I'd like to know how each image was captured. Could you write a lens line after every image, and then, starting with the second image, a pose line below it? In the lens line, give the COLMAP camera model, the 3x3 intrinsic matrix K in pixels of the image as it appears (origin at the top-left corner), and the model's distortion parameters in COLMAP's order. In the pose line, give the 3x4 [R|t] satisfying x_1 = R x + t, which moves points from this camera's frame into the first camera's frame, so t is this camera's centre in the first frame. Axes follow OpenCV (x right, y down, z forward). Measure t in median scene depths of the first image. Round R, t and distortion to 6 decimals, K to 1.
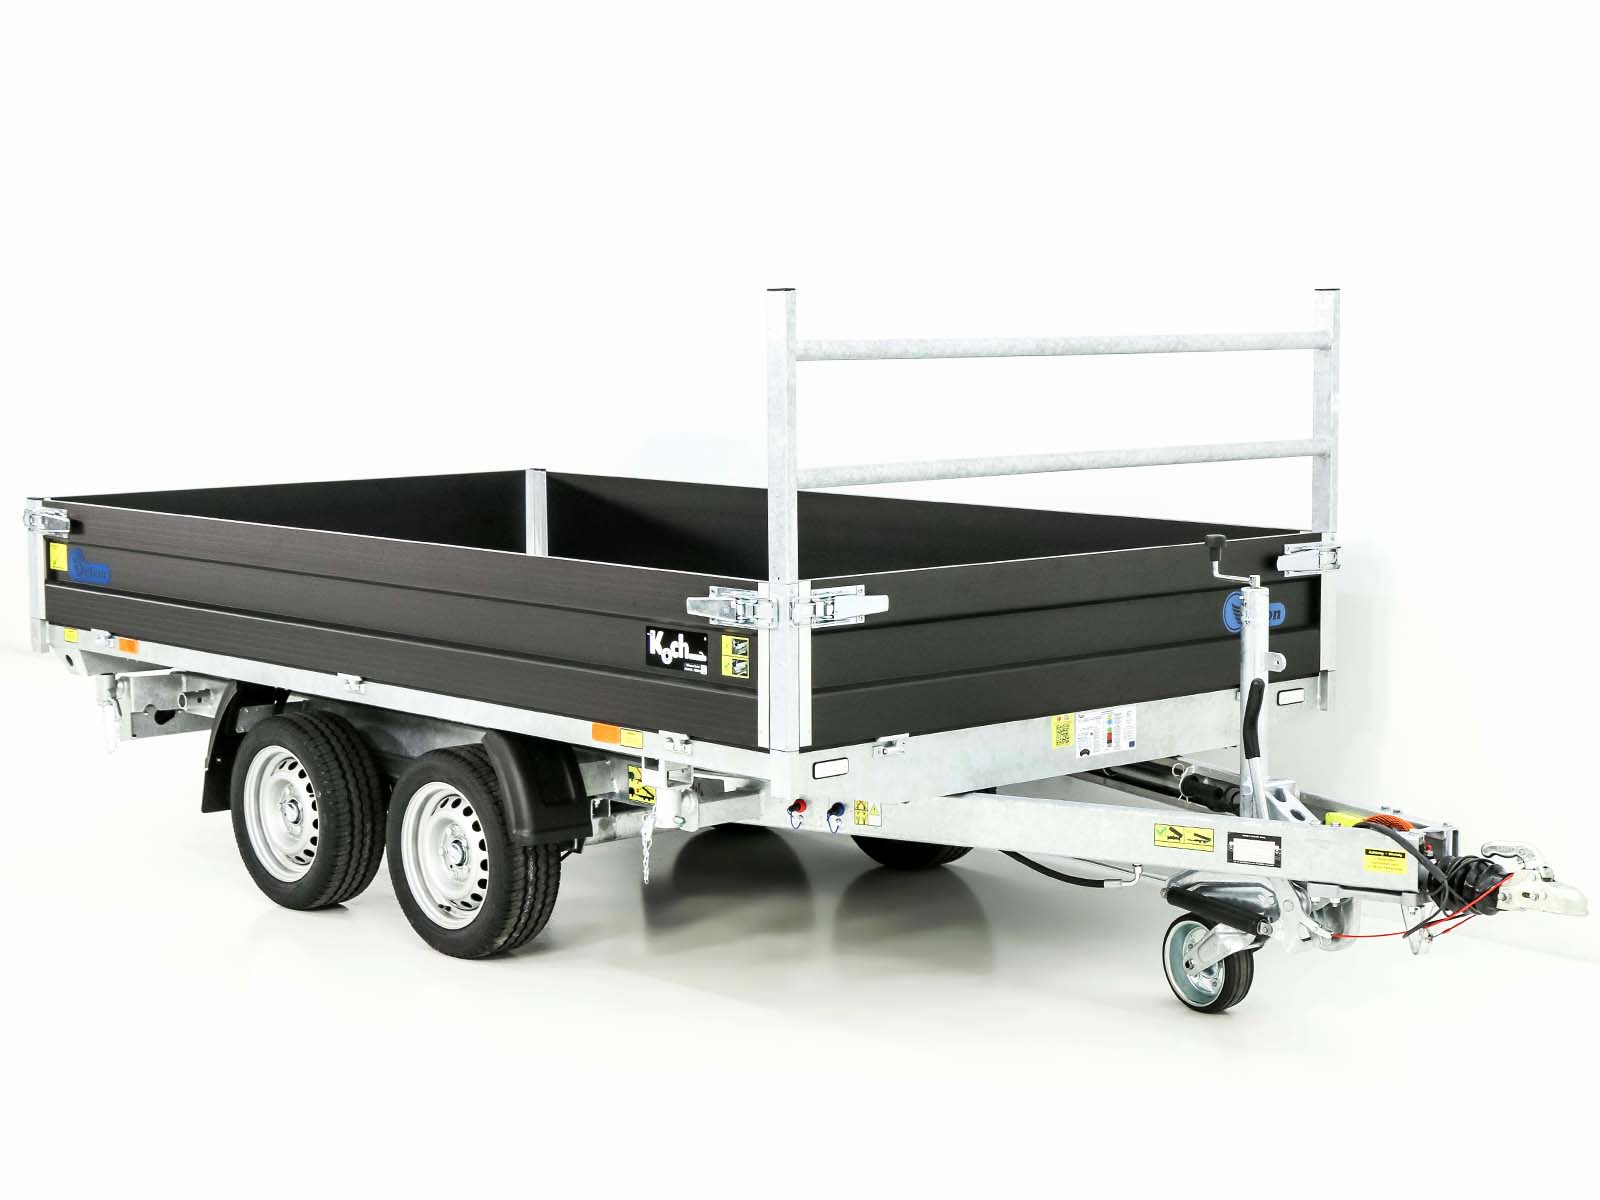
lens RADIAL K [[2835.7, 0, 800.0], [0, 2835.7, 600.0], [0, 0, 1]] dist [-0.022911, -0.011555]
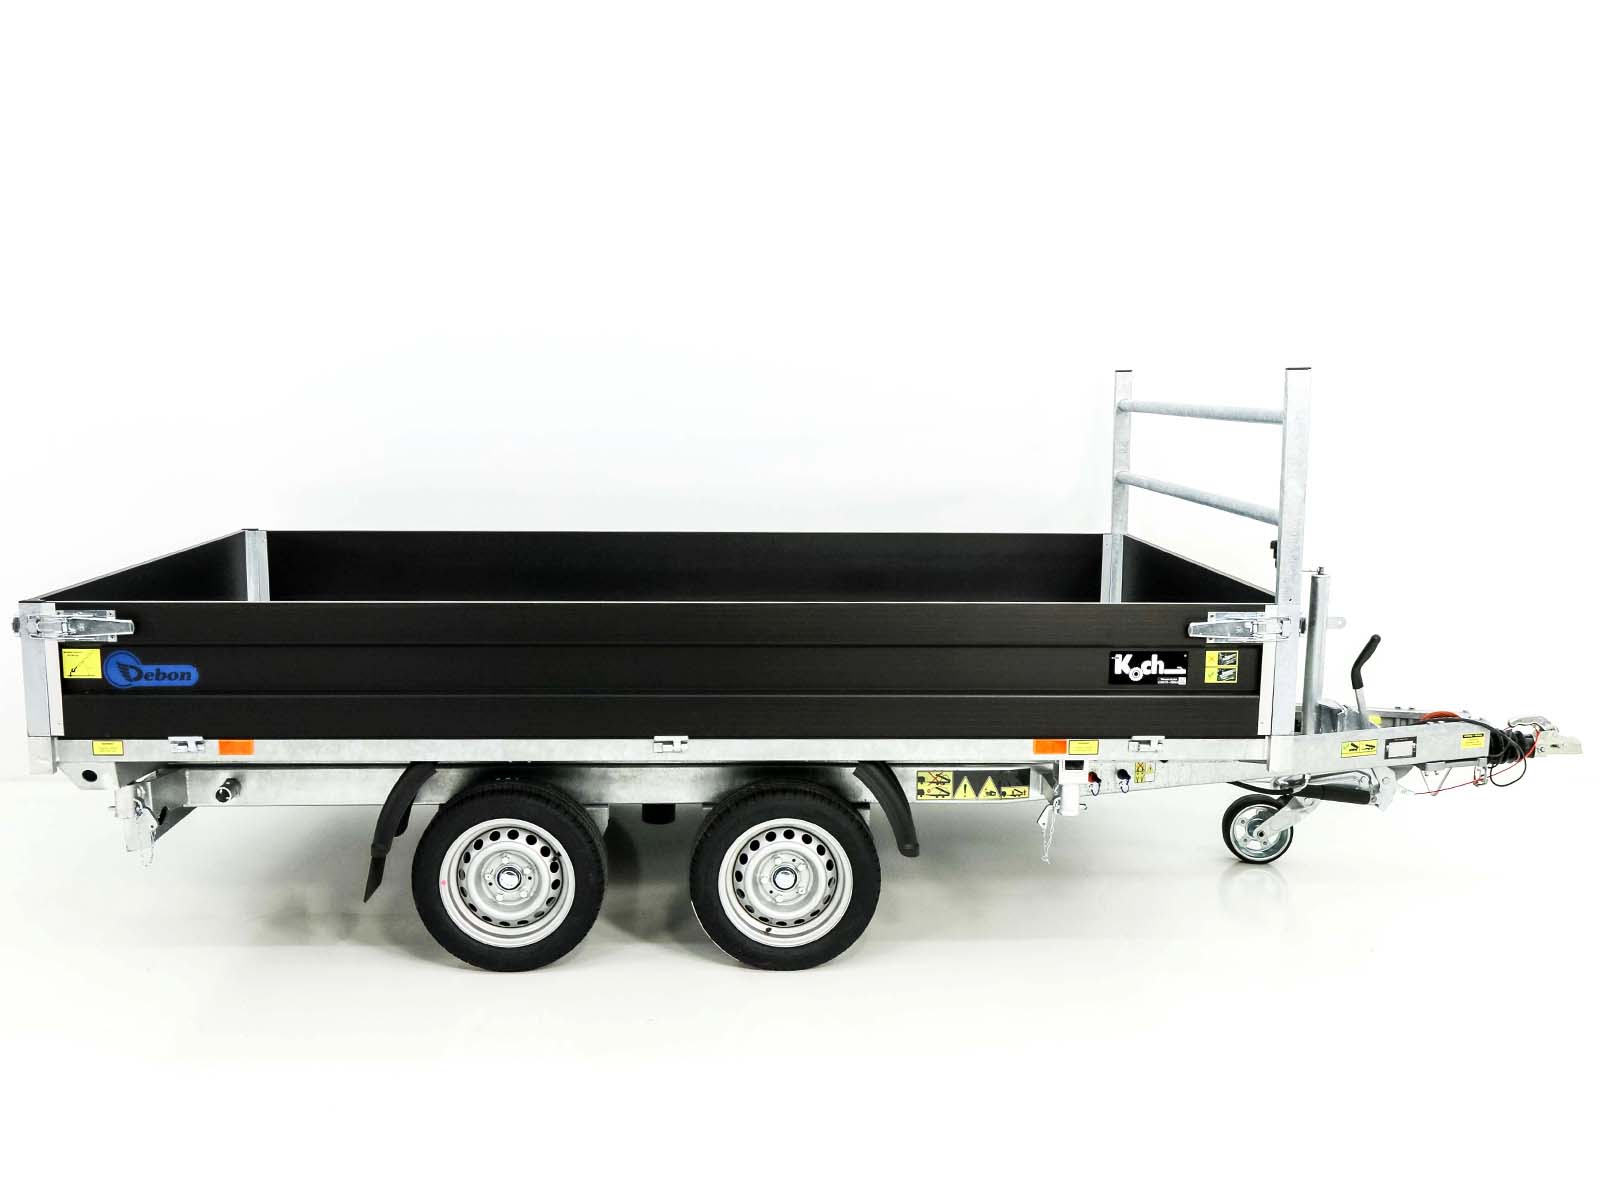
lens RADIAL K [[1541.9, 0, 797.5], [0, 1541.9, 641.2], [0, 0, 1]] dist [0.000546, -0.002445]
pose [[0.649641, -0.119295, 0.750823, -0.635260], [0.076408, 0.992857, 0.091639, -0.065716], [-0.756392, -0.002163, 0.654115, 0.682762]]
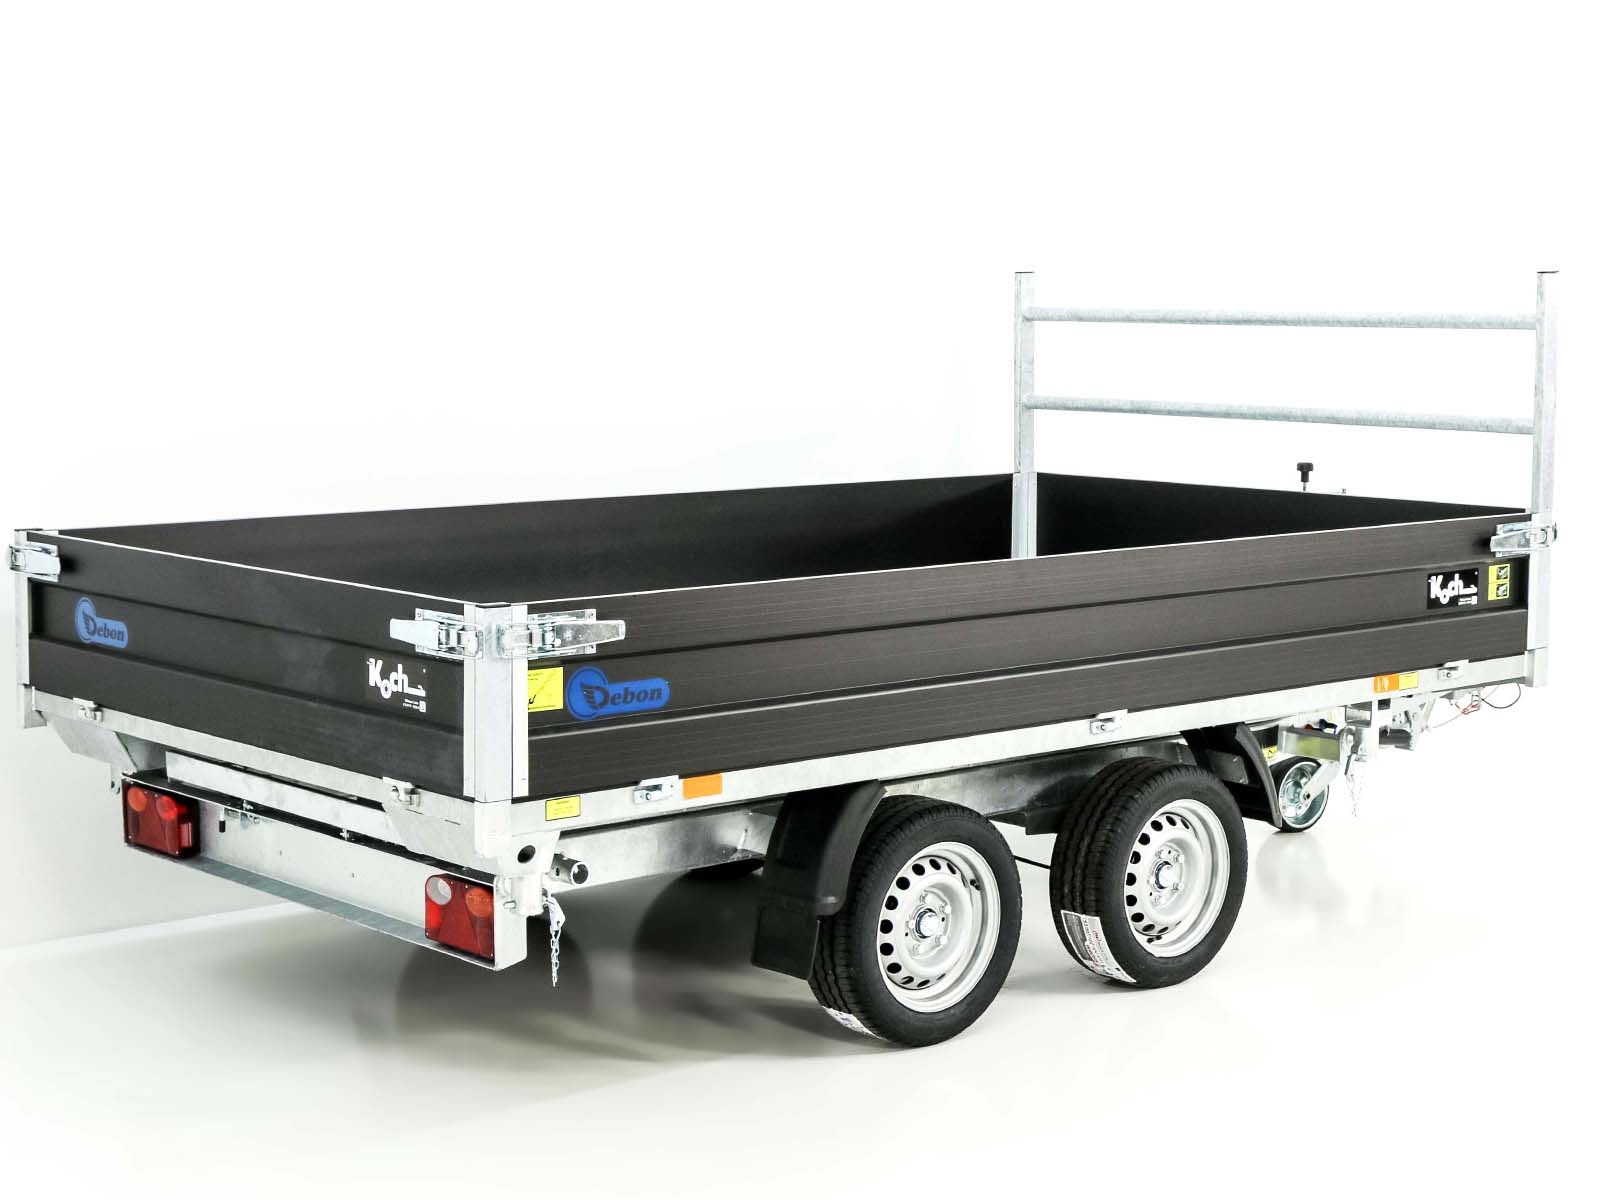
lens RADIAL K [[2680.6, 0, 800.0], [0, 2680.6, 600.0], [0, 0, 1]] dist [-0.004905, 0.037514]
pose [[0.030298, -0.112677, 0.993170, -1.123331], [0.108258, 0.988151, 0.108805, -0.123780], [-0.993661, 0.104222, 0.042137, 1.216767]]
